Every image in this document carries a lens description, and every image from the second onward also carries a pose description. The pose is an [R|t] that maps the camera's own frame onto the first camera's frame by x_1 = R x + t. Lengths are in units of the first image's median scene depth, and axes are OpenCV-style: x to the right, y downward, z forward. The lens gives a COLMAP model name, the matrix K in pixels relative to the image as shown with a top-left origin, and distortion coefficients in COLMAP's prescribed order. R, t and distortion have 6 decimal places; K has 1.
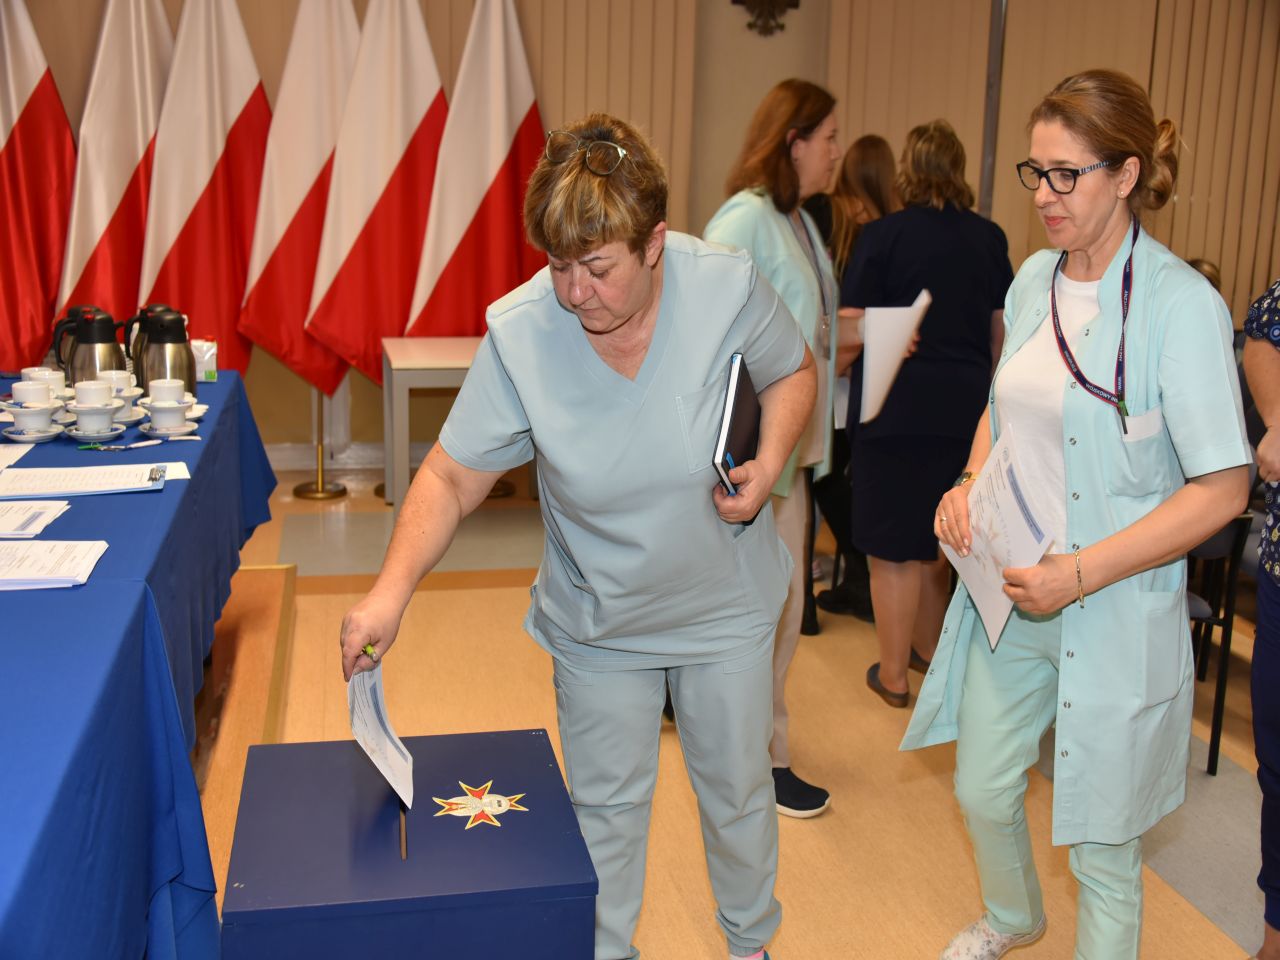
lens RADIAL K [[1323.5, 0, 645.9], [0, 1323.5, 448.3], [0, 0, 1]] dist [-0.016920, 0.019184]
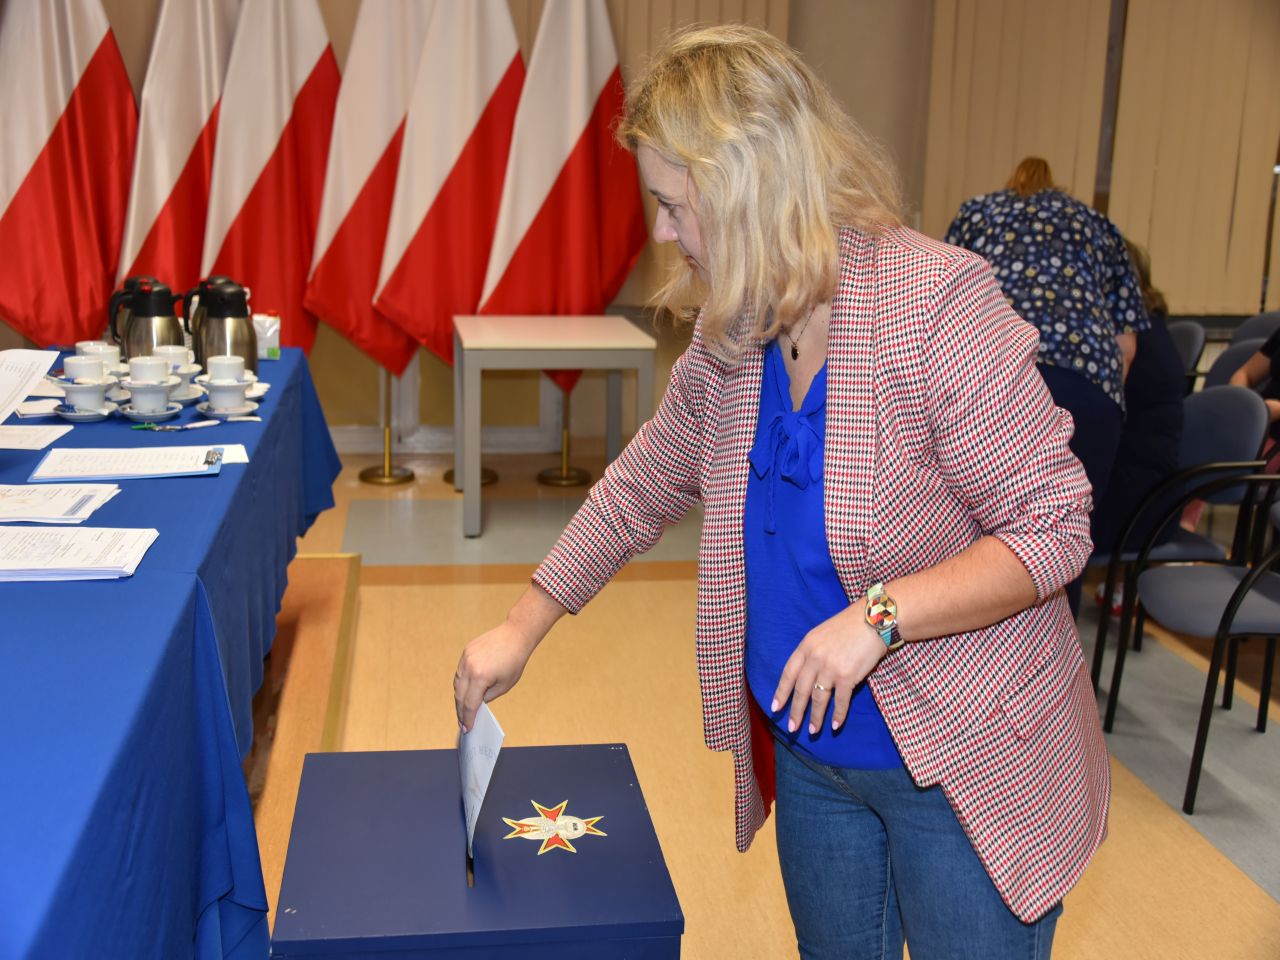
lens RADIAL K [[1384.5, 0, 639.9], [0, 1384.5, 455.6], [0, 0, 1]] dist [0.020757, -0.026541]
pose [[0.997967, 0.017046, -0.061404, -0.007362], [-0.016130, 0.999752, 0.015385, -0.001174], [0.061651, -0.014364, 0.997994, 0.032541]]
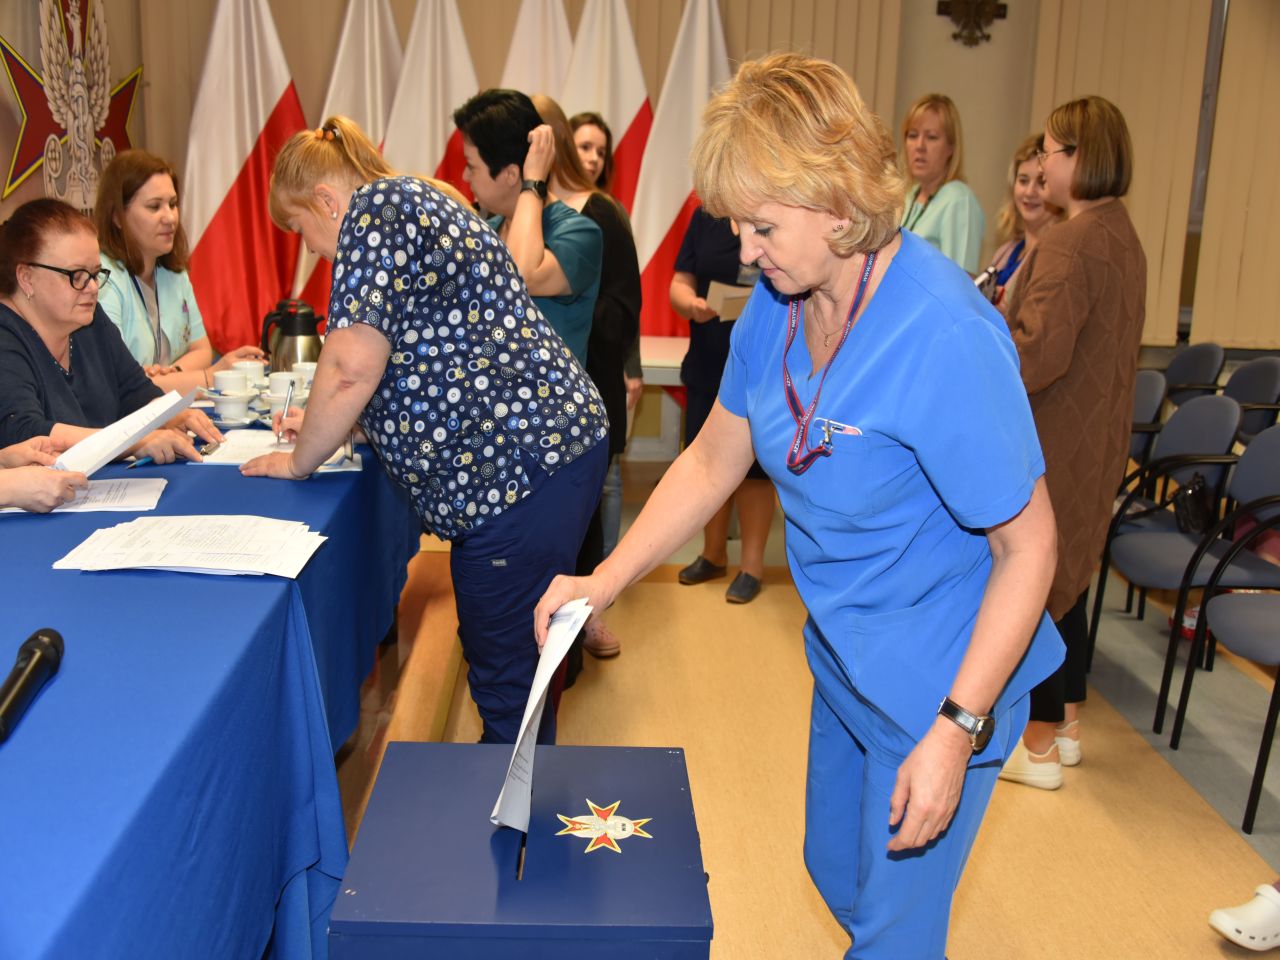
lens RADIAL K [[1251.7, 0, 640.8], [0, 1251.7, 441.8], [0, 0, 1]] dist [-0.057539, 0.116001]
pose [[0.985656, 0.042222, -0.163401, 0.023291], [-0.042248, 0.999102, 0.003319, -0.009871], [0.163395, 0.003632, 0.986554, 0.061399]]
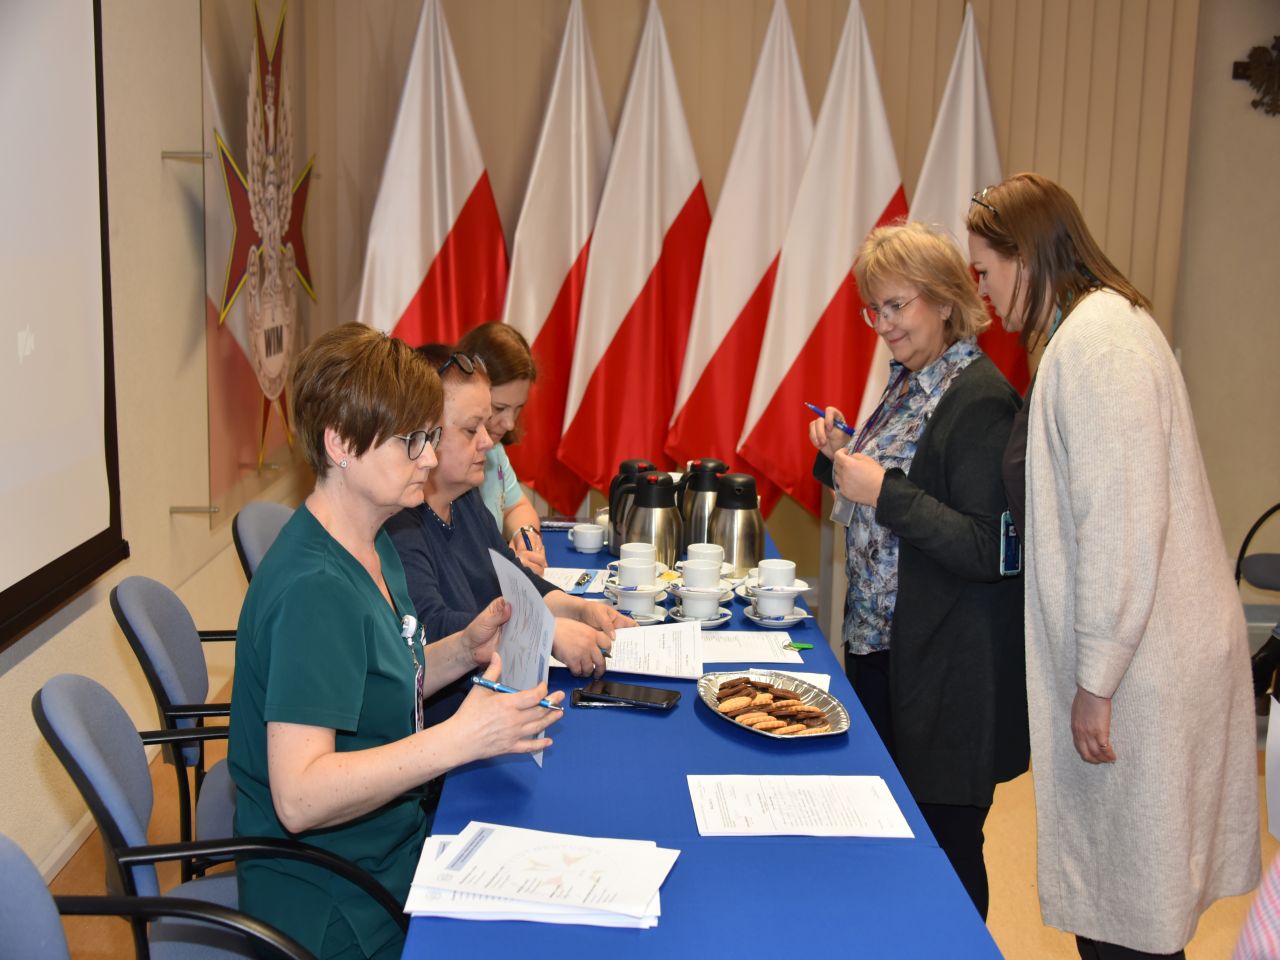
lens RADIAL K [[1486.5, 0, 640.0], [0, 1486.5, 480.0], [0, 0, 1]] dist [-0.036426, 0.148107]
pose [[0.981024, 0.027739, -0.191893, -0.260084], [-0.035542, 0.998670, -0.037343, -0.063041], [0.190602, 0.043455, 0.980705, -0.002152]]
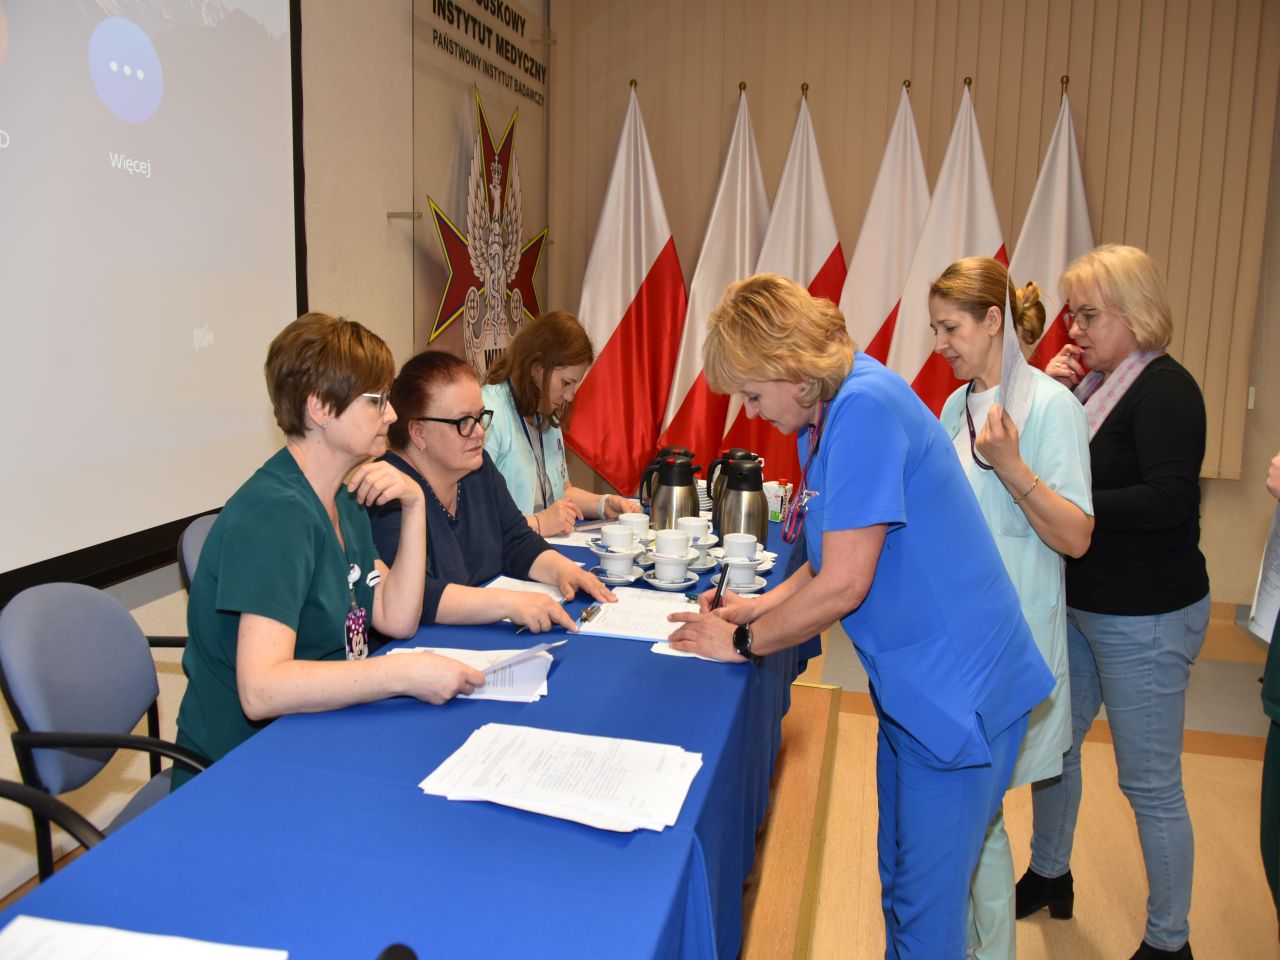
lens RADIAL K [[1040.1, 0, 663.1], [0, 1040.1, 461.1], [0, 0, 1]] dist [-0.041185, 0.004991]
pose [[0.909483, 0.059307, -0.411488, -0.090914], [-0.086172, 0.995170, -0.047027, -0.061250], [0.406712, 0.078229, 0.910201, 0.243084]]
